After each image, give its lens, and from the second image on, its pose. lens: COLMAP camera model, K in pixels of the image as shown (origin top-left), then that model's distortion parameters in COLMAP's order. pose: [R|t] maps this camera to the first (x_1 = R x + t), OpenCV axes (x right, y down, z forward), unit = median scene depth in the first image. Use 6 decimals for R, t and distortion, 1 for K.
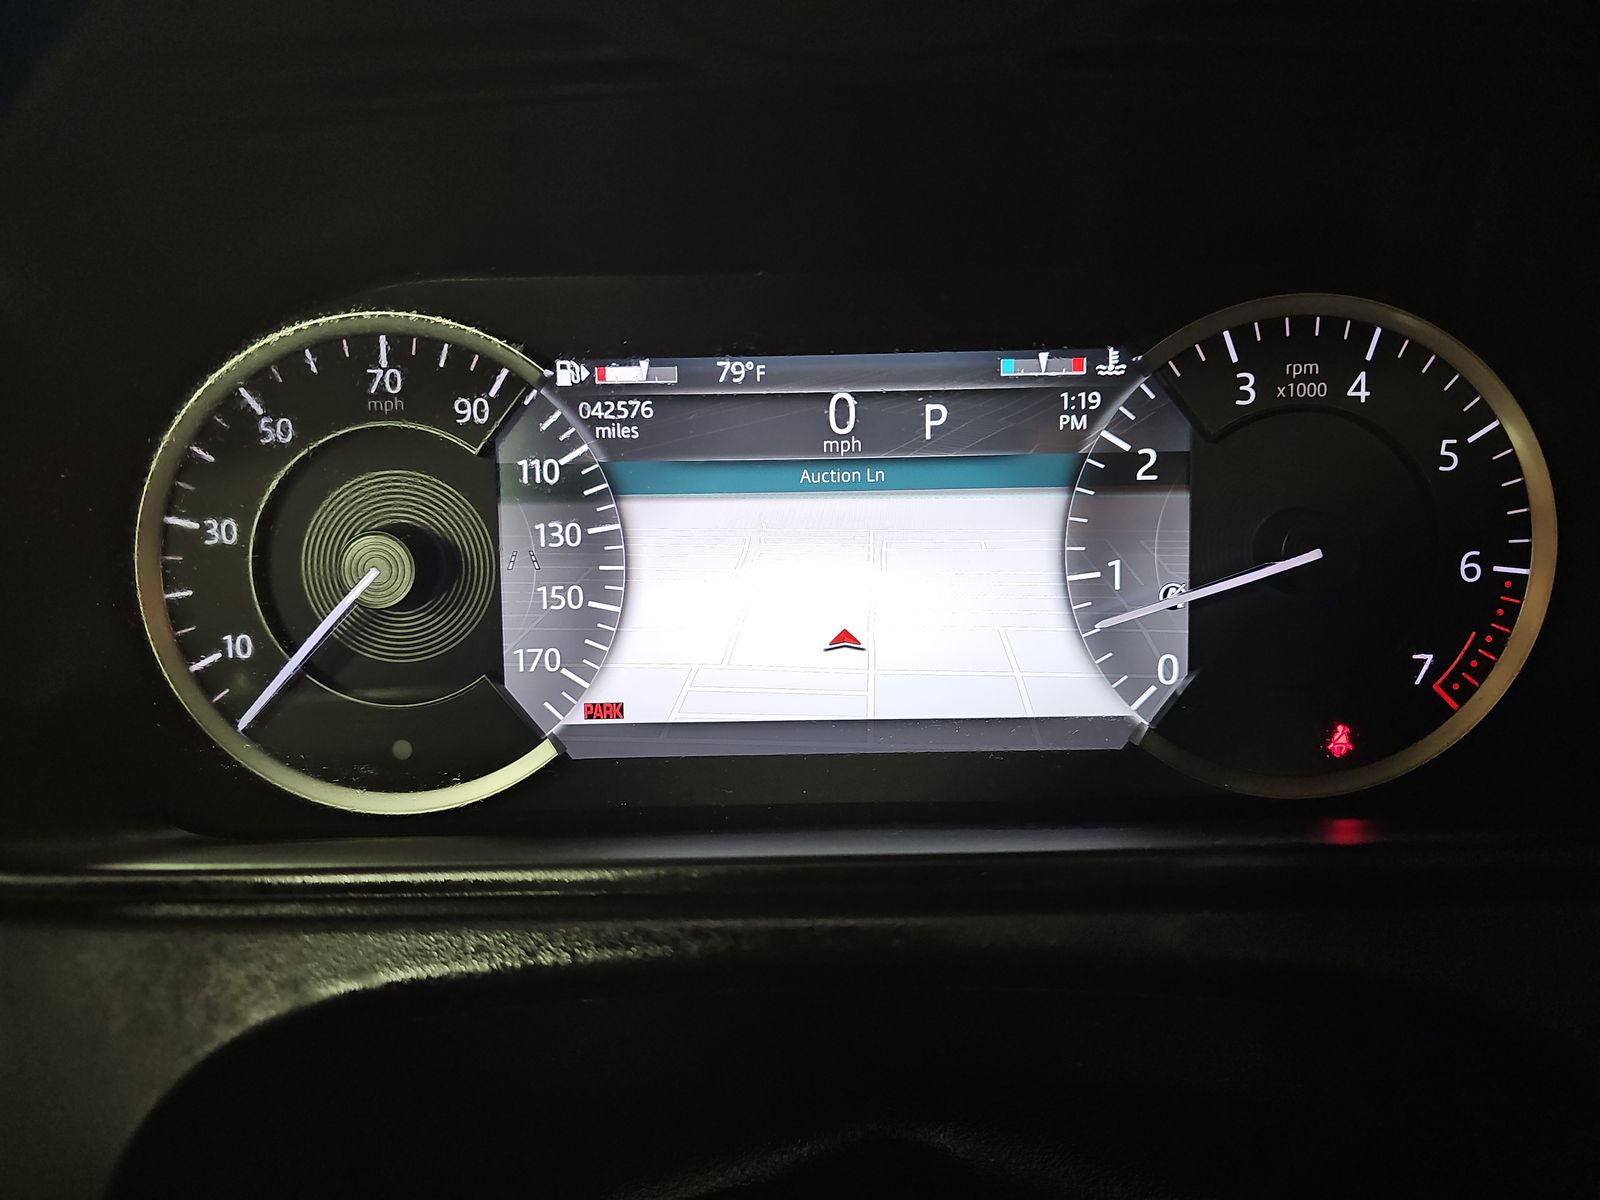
lens RADIAL K [[1069.7, 0, 793.2], [0, 1069.7, 587.4], [0, 0, 1]] dist [0.023513, -0.035137]
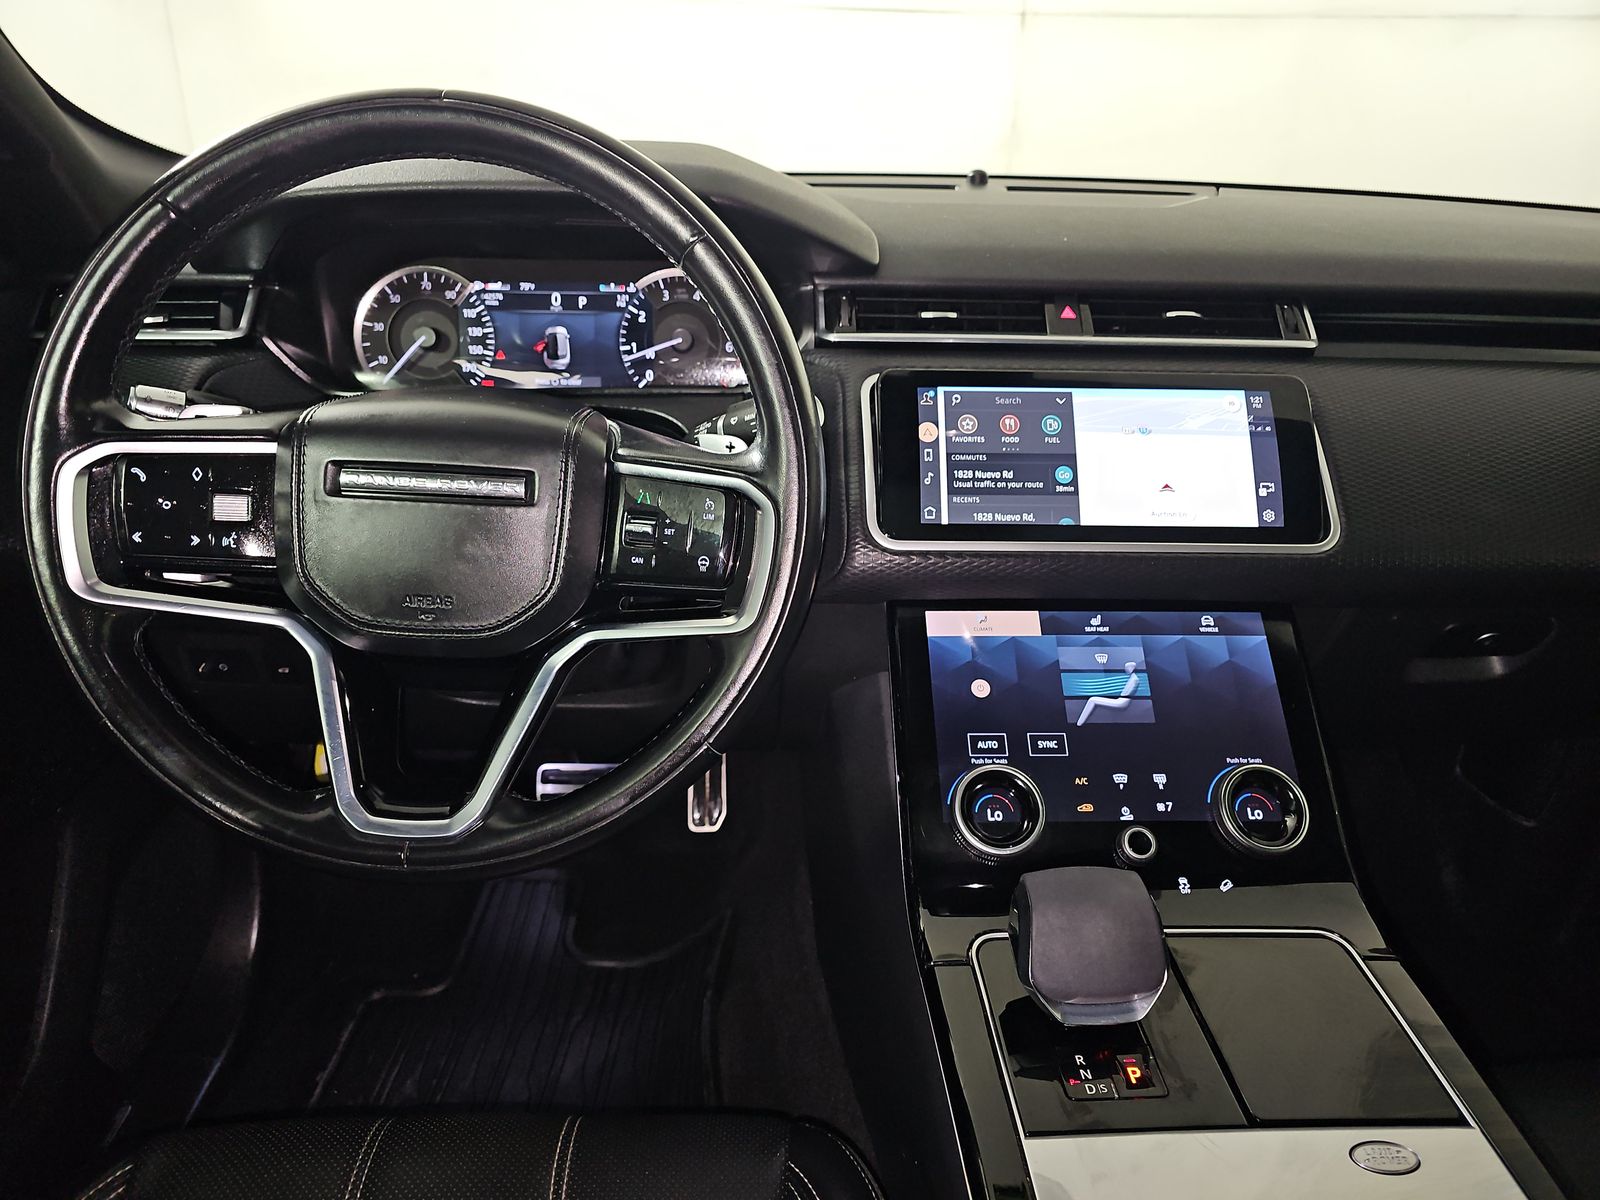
lens RADIAL K [[1069.7, 0, 788.3], [0, 1069.7, 612.2], [0, 0, 1]] dist [0.023513, -0.035137]
pose [[0.996782, 0.006606, 0.079893, 0.548911], [-0.008098, 0.999798, 0.018368, 0.823022], [-0.079756, -0.018956, 0.996634, -2.695480]]
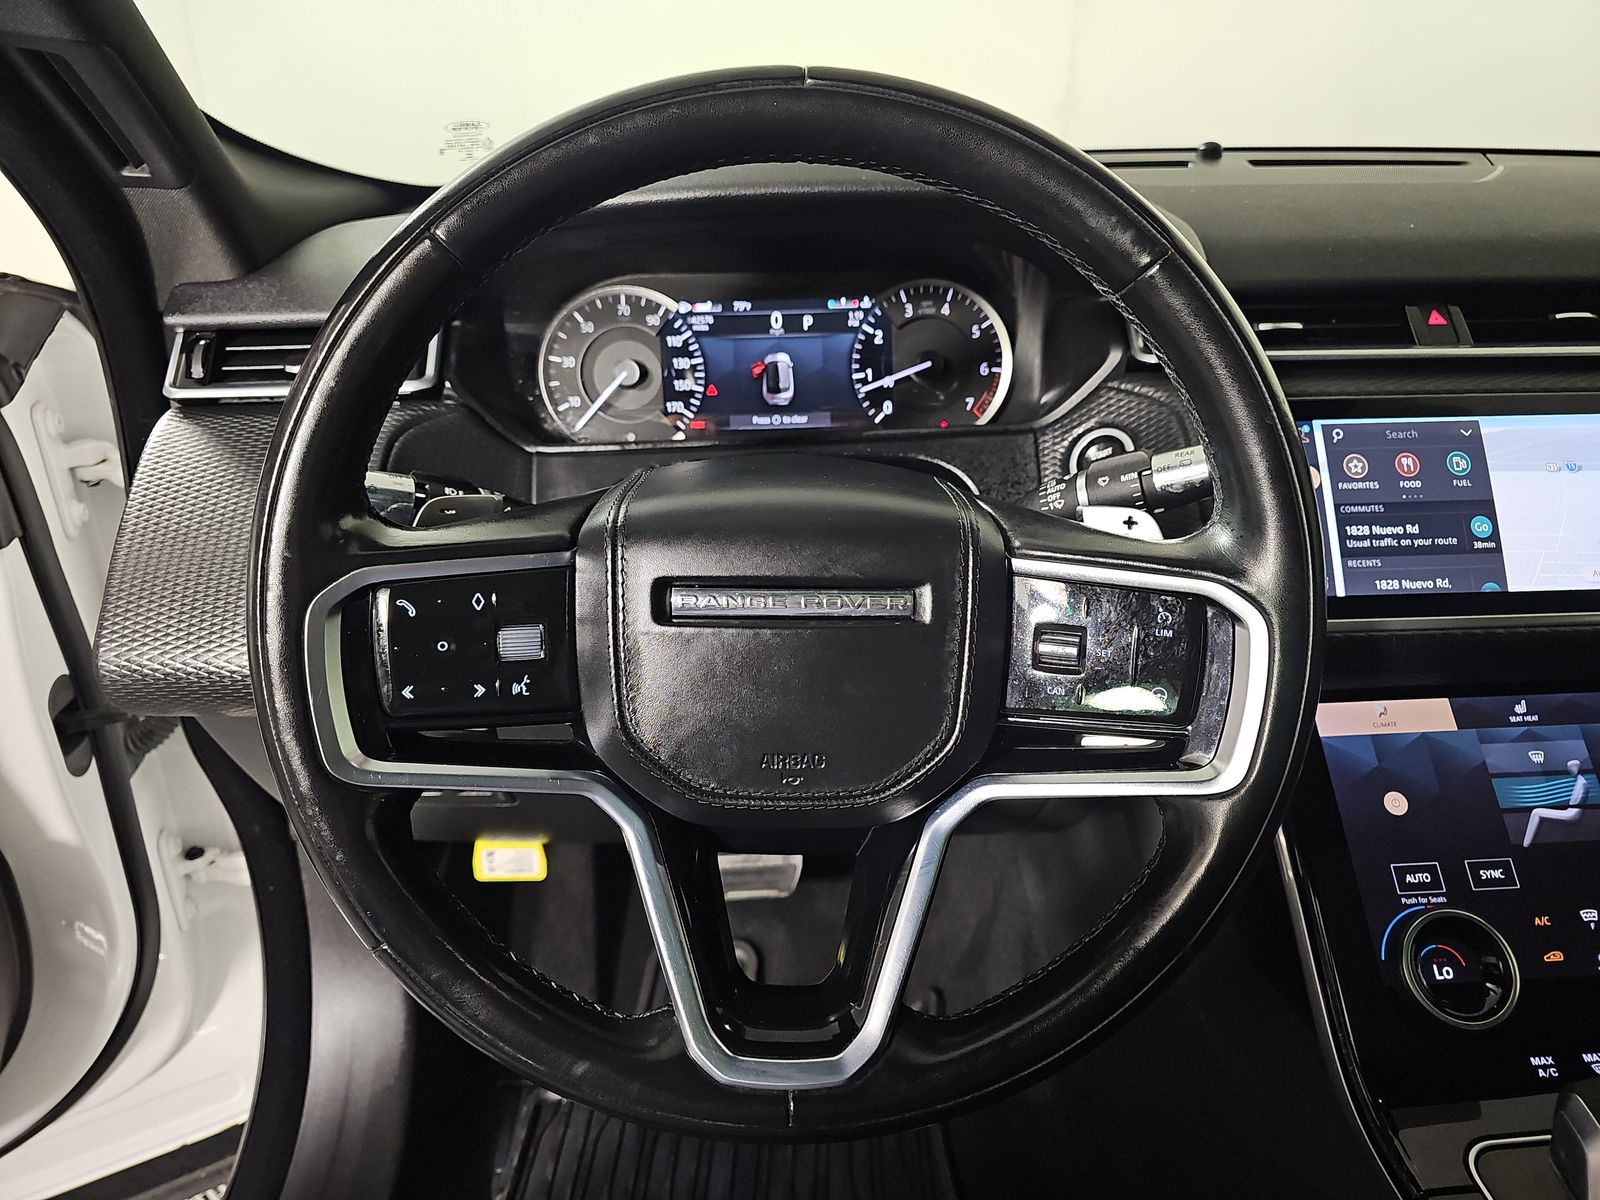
lens RADIAL K [[1069.7, 0, 762.7], [0, 1069.7, 600.6], [0, 0, 1]] dist [0.023513, -0.035137]
pose [[0.996780, -0.029016, 0.074746, -0.239567], [0.026795, 0.999174, 0.030541, 0.527372], [-0.075570, -0.028440, 0.996735, -2.000631]]
